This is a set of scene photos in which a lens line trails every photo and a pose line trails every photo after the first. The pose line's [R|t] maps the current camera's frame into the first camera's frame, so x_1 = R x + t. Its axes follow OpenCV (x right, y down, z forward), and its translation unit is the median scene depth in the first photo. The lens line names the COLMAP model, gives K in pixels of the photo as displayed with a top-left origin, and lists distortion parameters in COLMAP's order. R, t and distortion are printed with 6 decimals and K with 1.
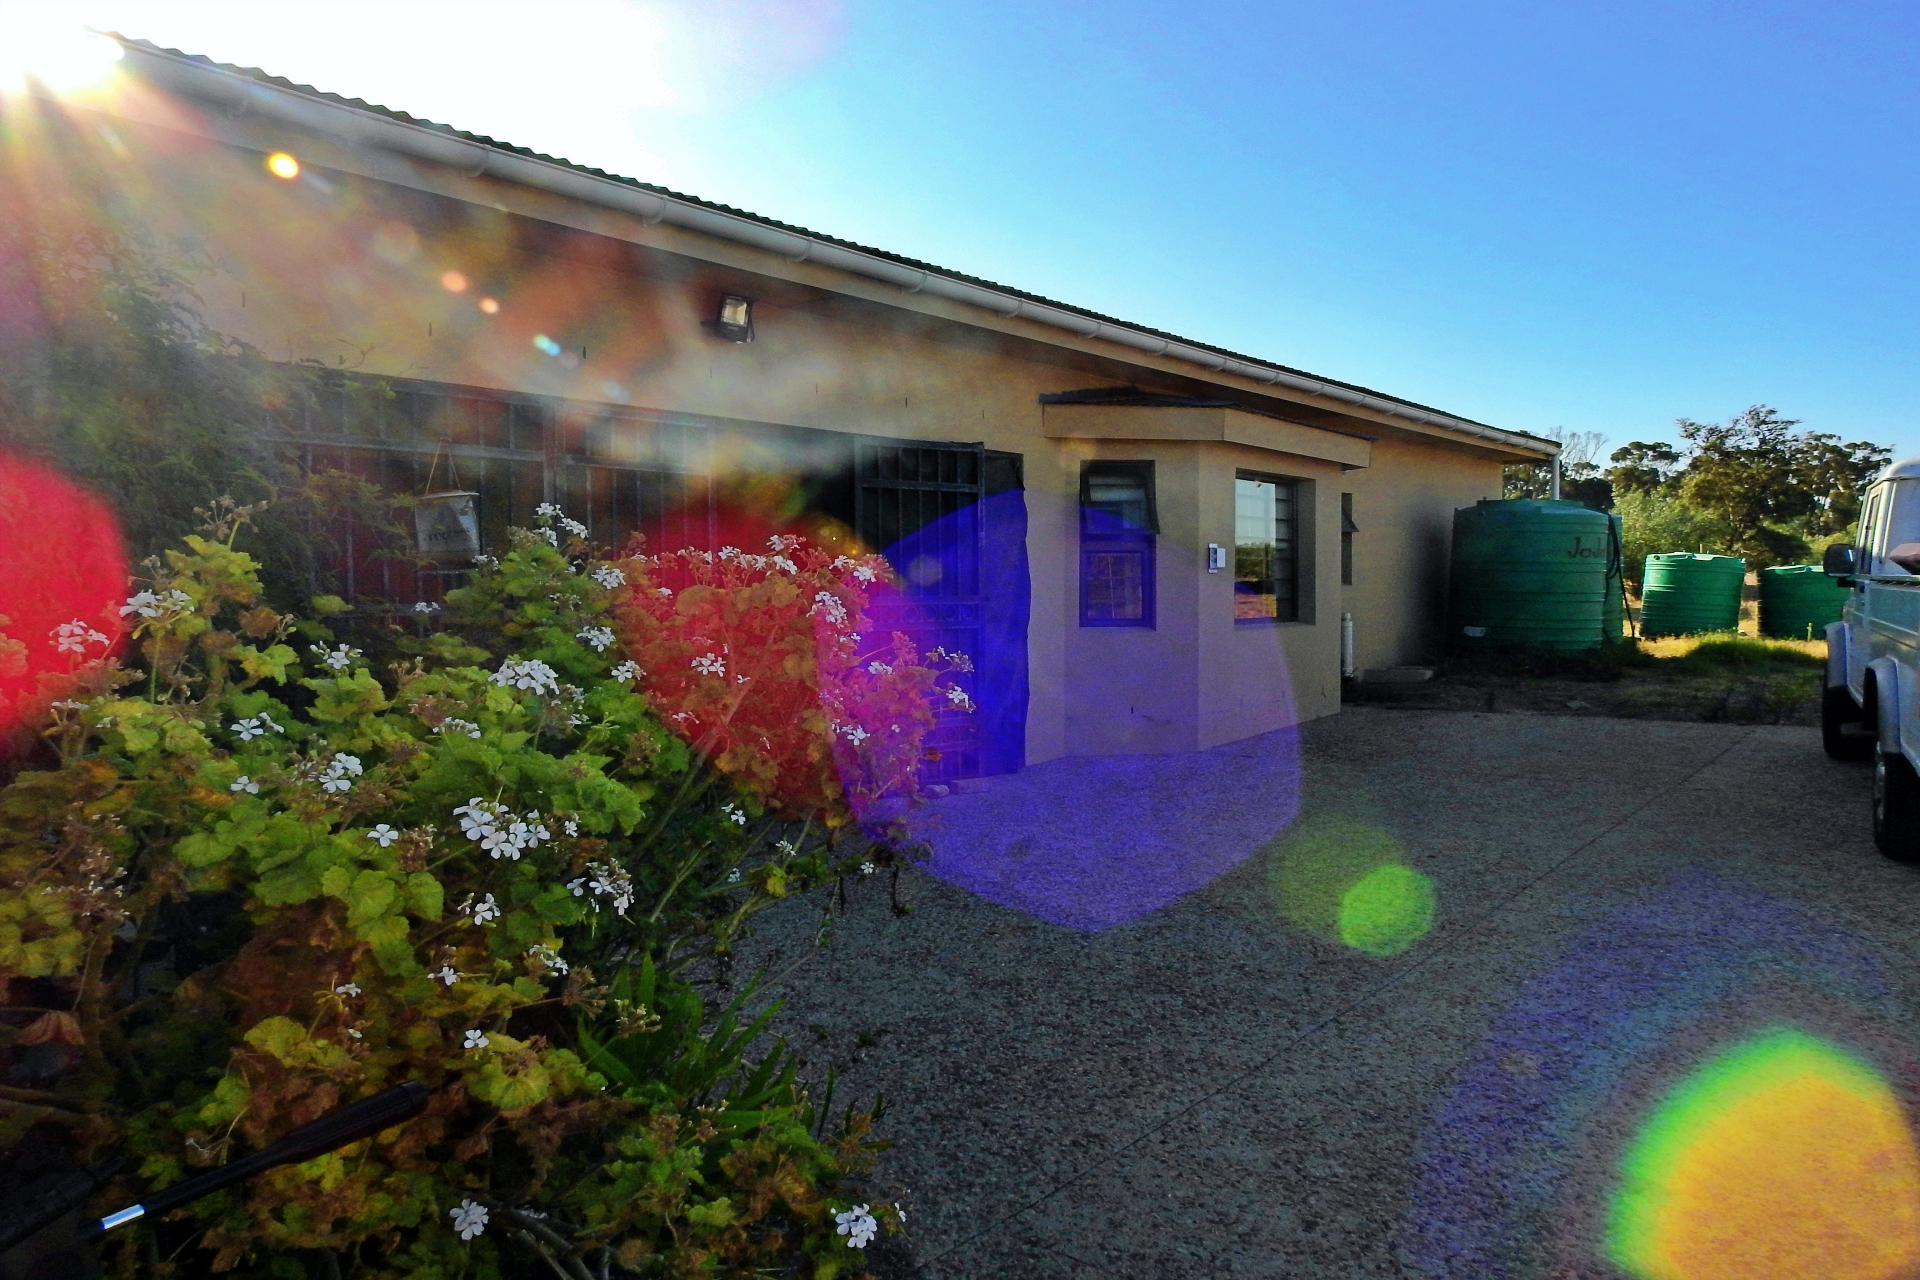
lens RADIAL K [[1352.8, 0, 960.0], [0, 1352.8, 640.0], [0, 0, 1]] dist [0.005280, 0.001458]
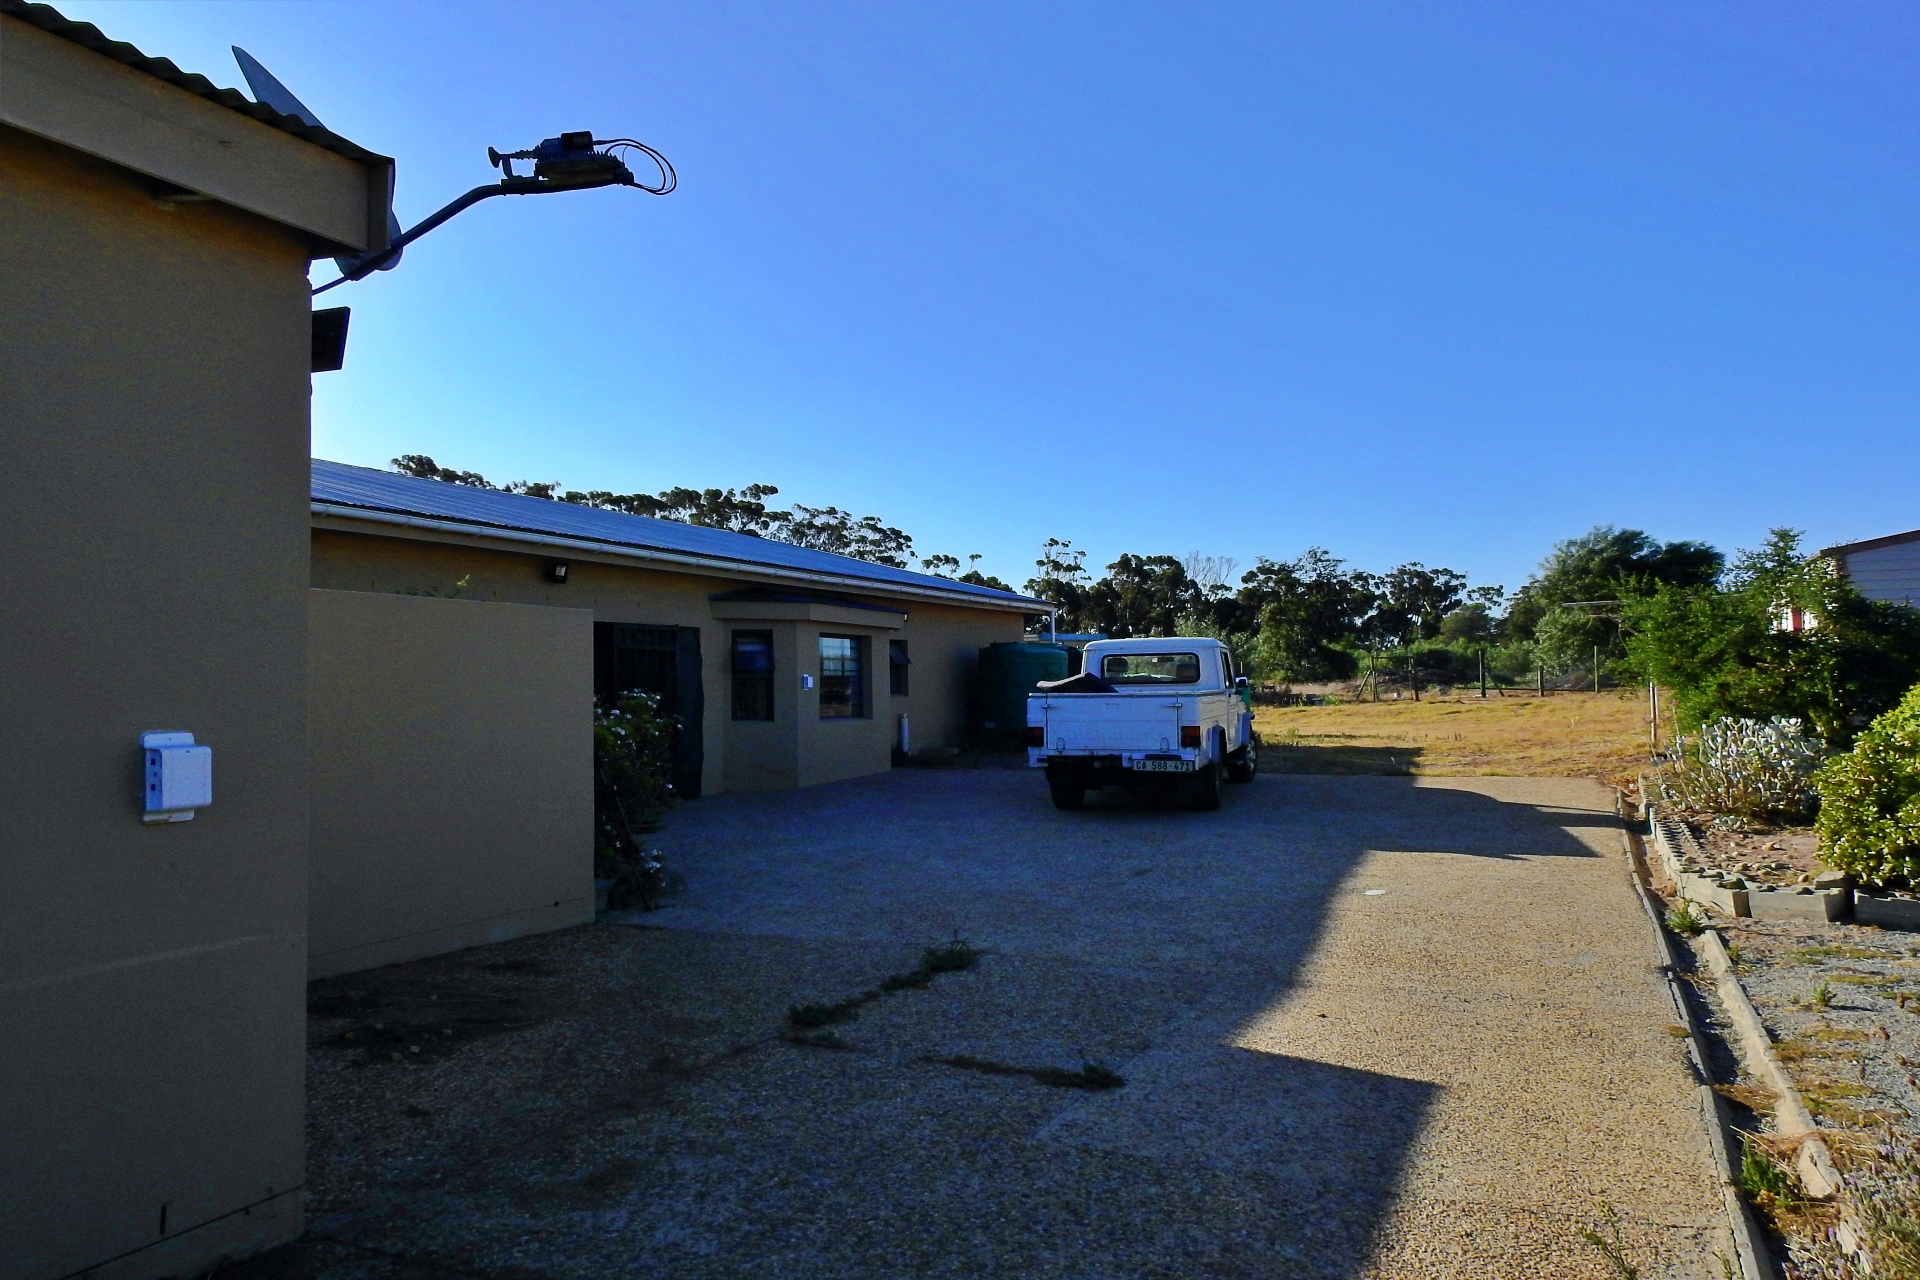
lens RADIAL K [[1352.8, 0, 960.0], [0, 1352.8, 640.0], [0, 0, 1]] dist [0.005280, 0.001458]
pose [[0.974064, 0.003054, 0.226251, -0.016530], [0.015391, 0.996699, -0.079714, 0.021246], [-0.225748, 0.081129, 0.970802, -0.561585]]
